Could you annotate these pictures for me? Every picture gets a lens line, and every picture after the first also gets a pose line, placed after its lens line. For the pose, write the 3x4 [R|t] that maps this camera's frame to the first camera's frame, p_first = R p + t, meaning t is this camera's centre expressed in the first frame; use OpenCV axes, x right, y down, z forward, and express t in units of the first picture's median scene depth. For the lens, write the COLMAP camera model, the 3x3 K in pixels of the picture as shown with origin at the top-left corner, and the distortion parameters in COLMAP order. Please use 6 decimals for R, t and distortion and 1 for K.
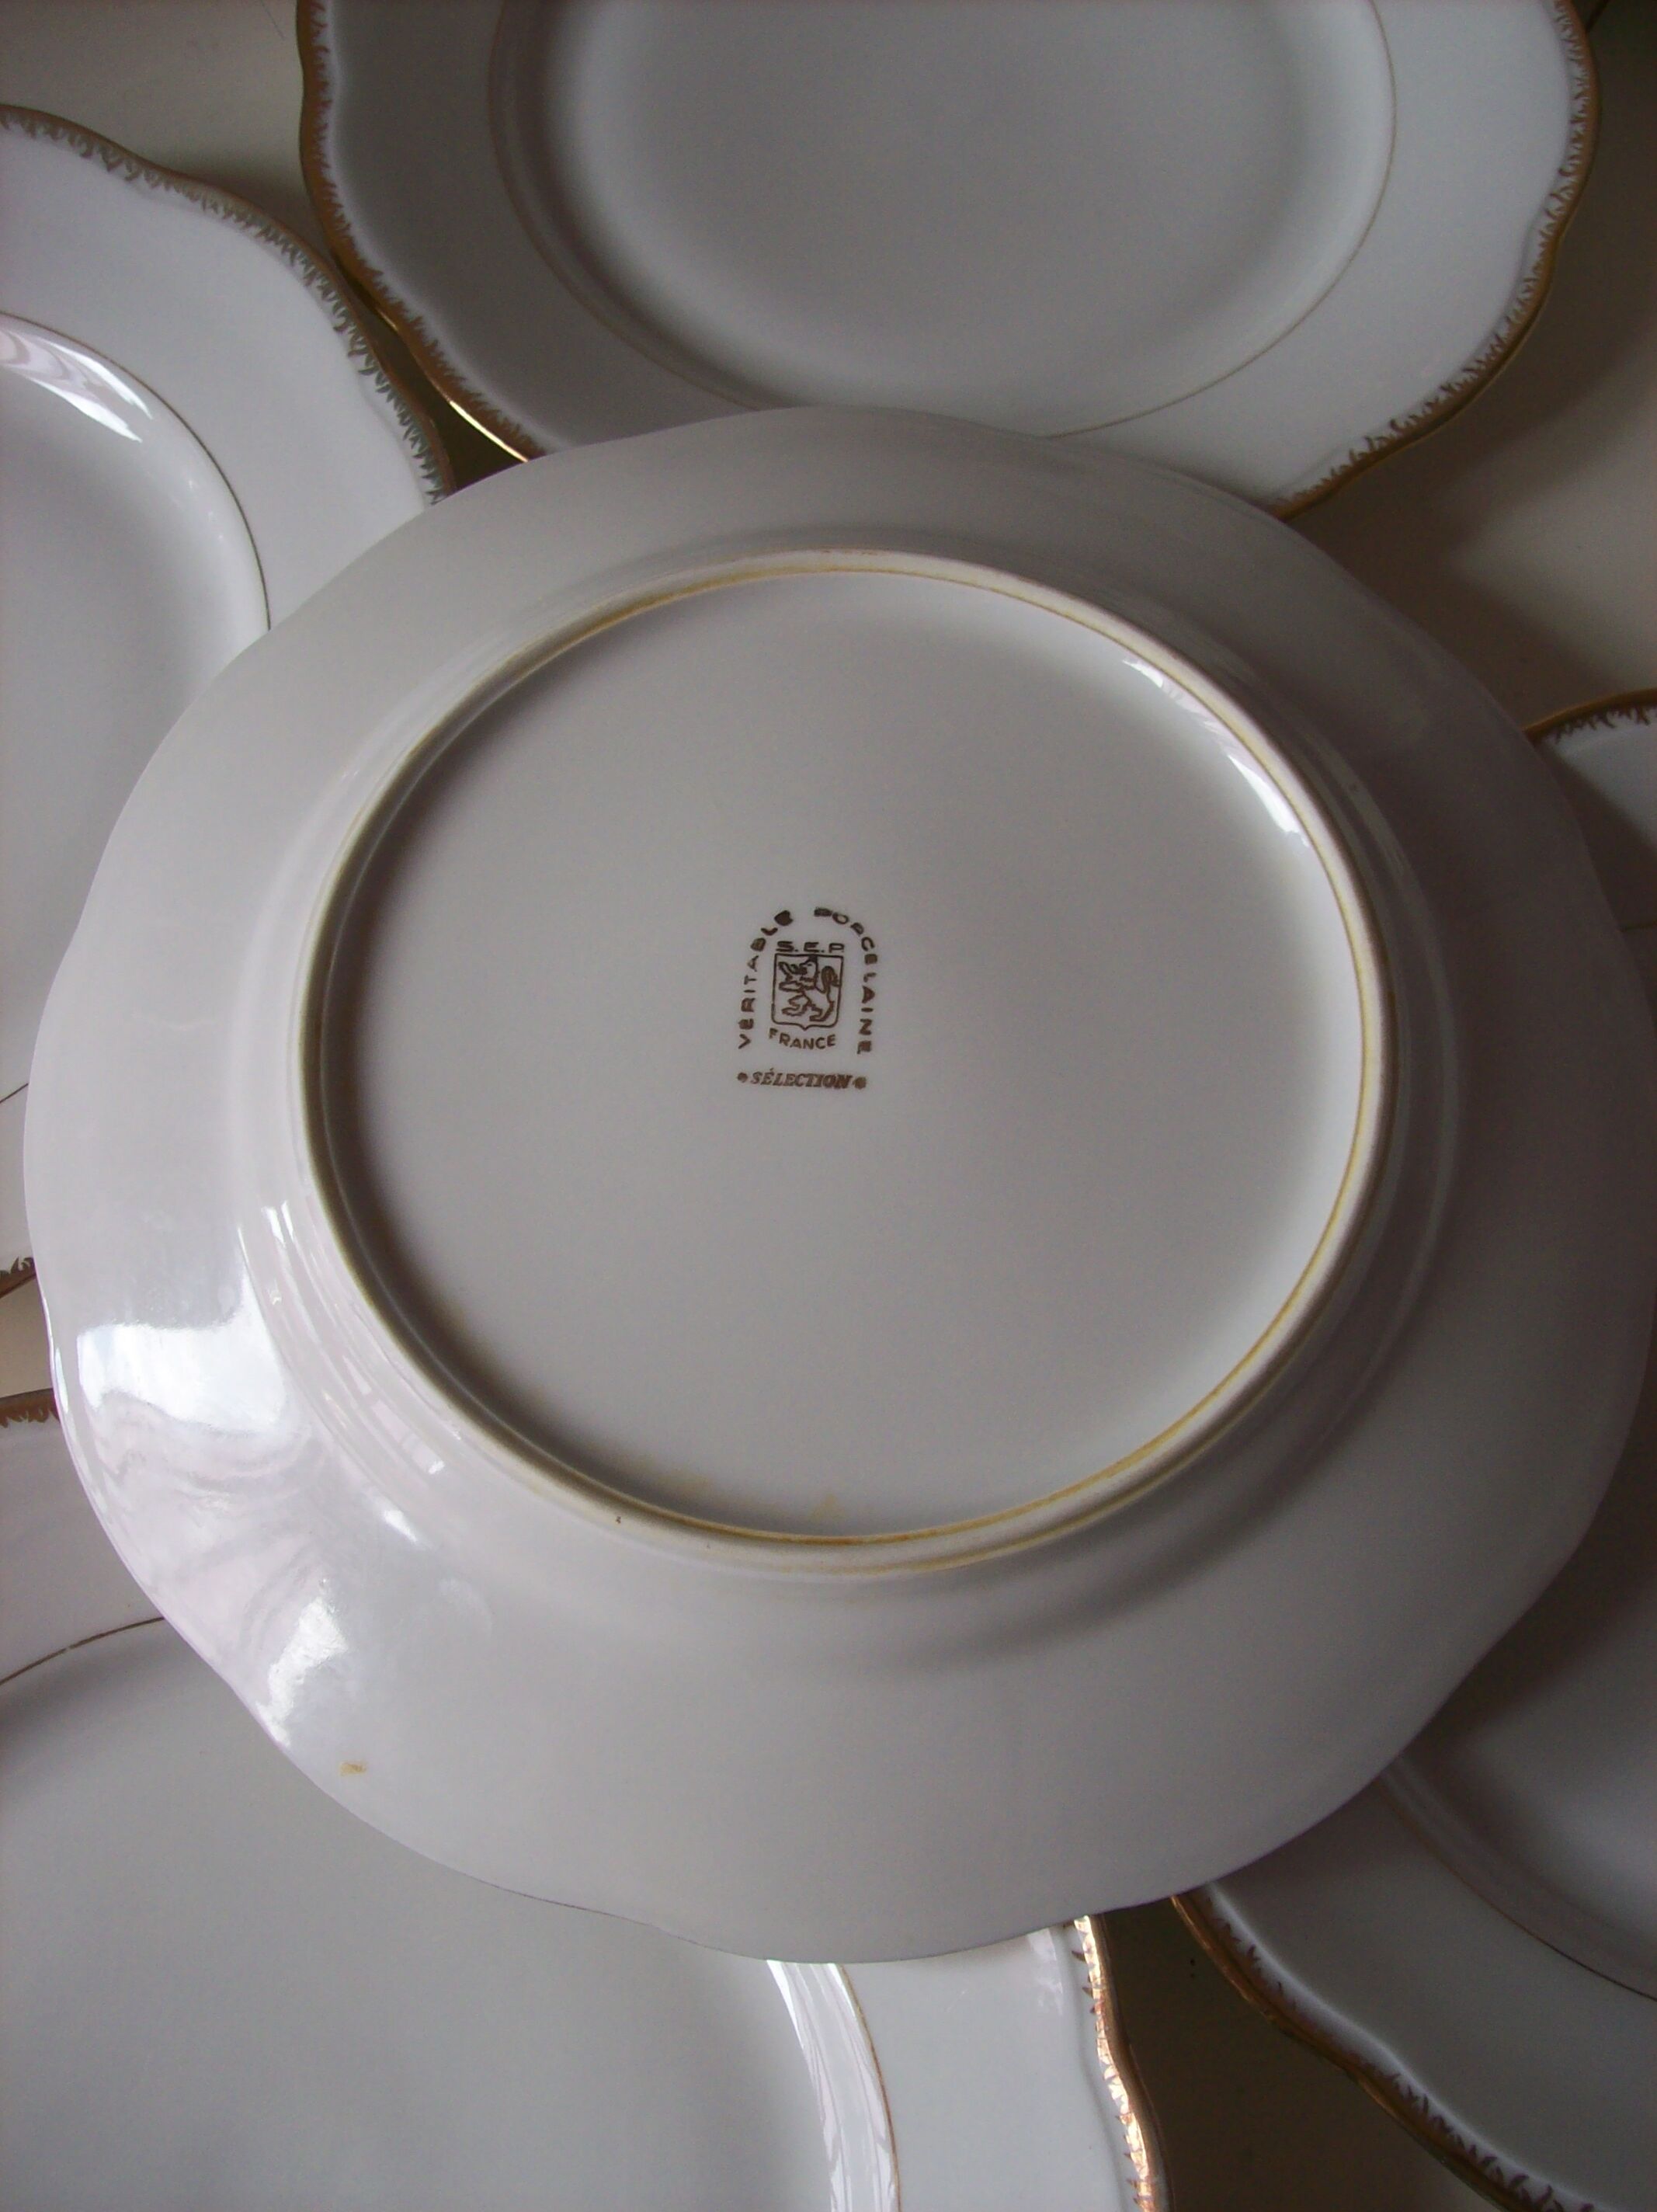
lens RADIAL K [[2340.8, 0, 828.5], [0, 2340.8, 1106.0], [0, 0, 1]] dist [-0.181884, 0.129446]
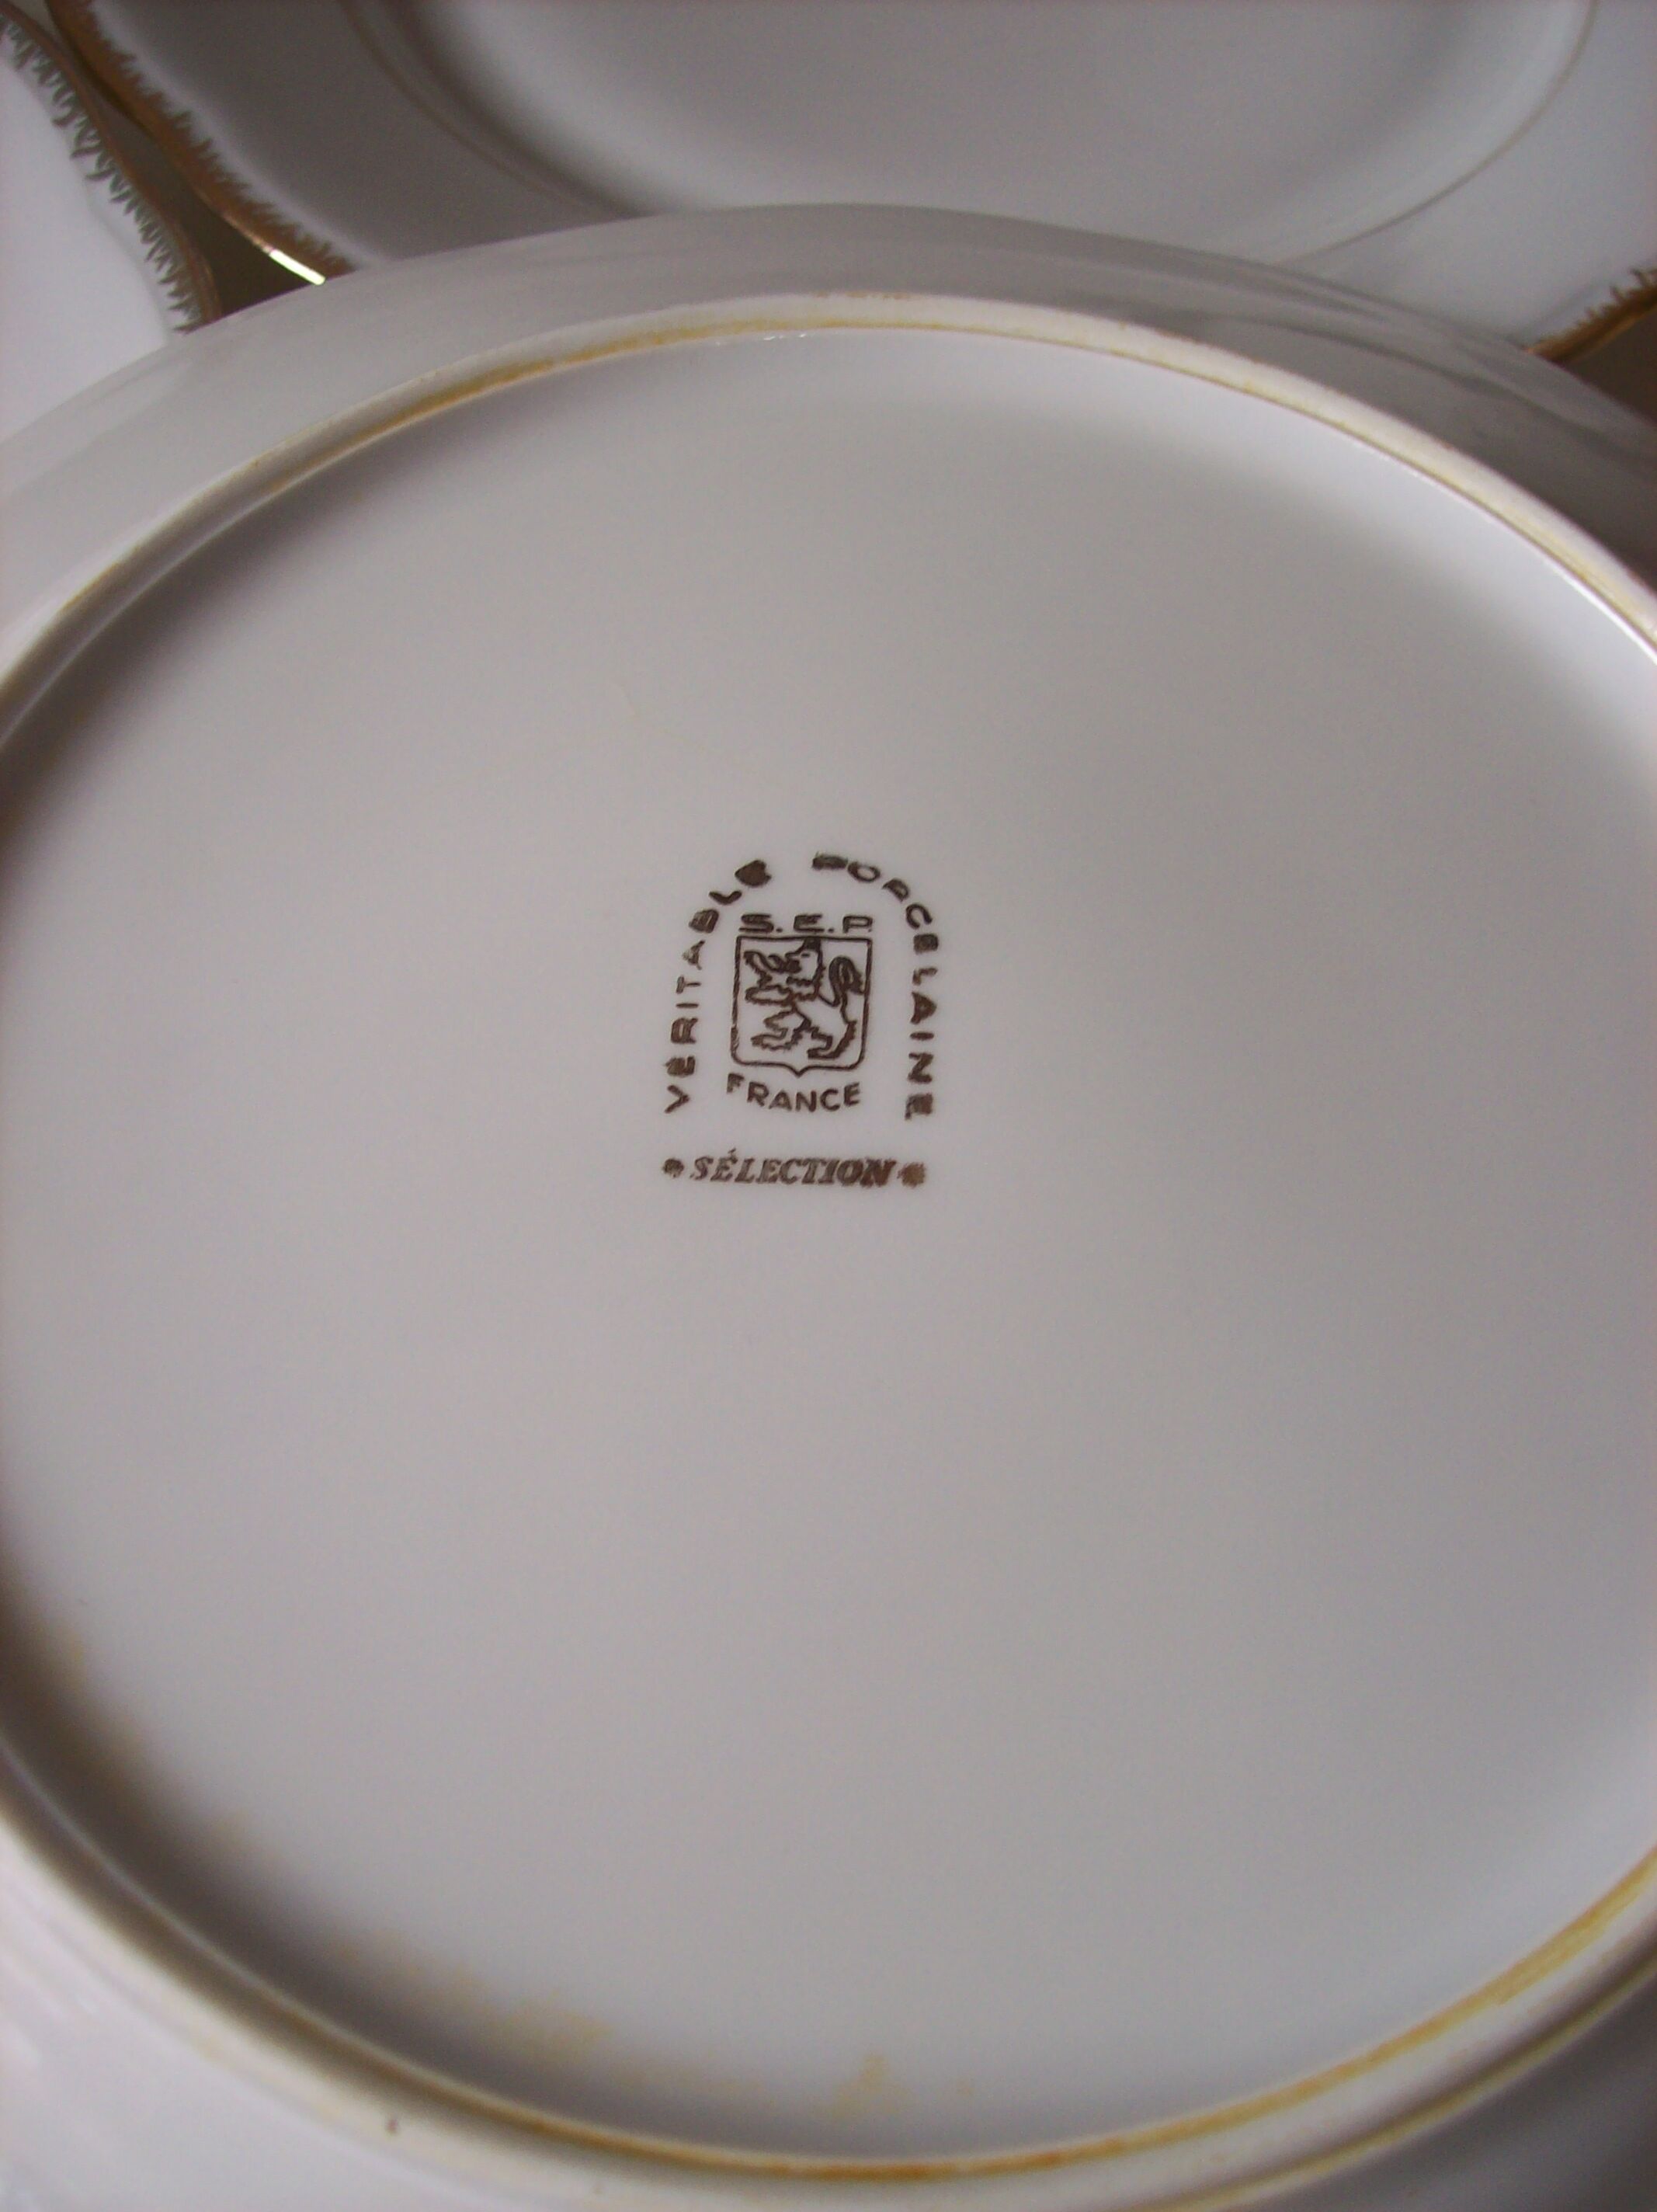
lens RADIAL K [[2340.8, 0, 828.5], [0, 2340.8, 1106.0], [0, 0, 1]] dist [-0.181884, 0.129446]
pose [[0.999674, -0.008943, 0.023918, -0.015546], [0.012640, 0.987163, -0.159217, 0.052949], [-0.022187, 0.159467, 0.986954, 0.504699]]
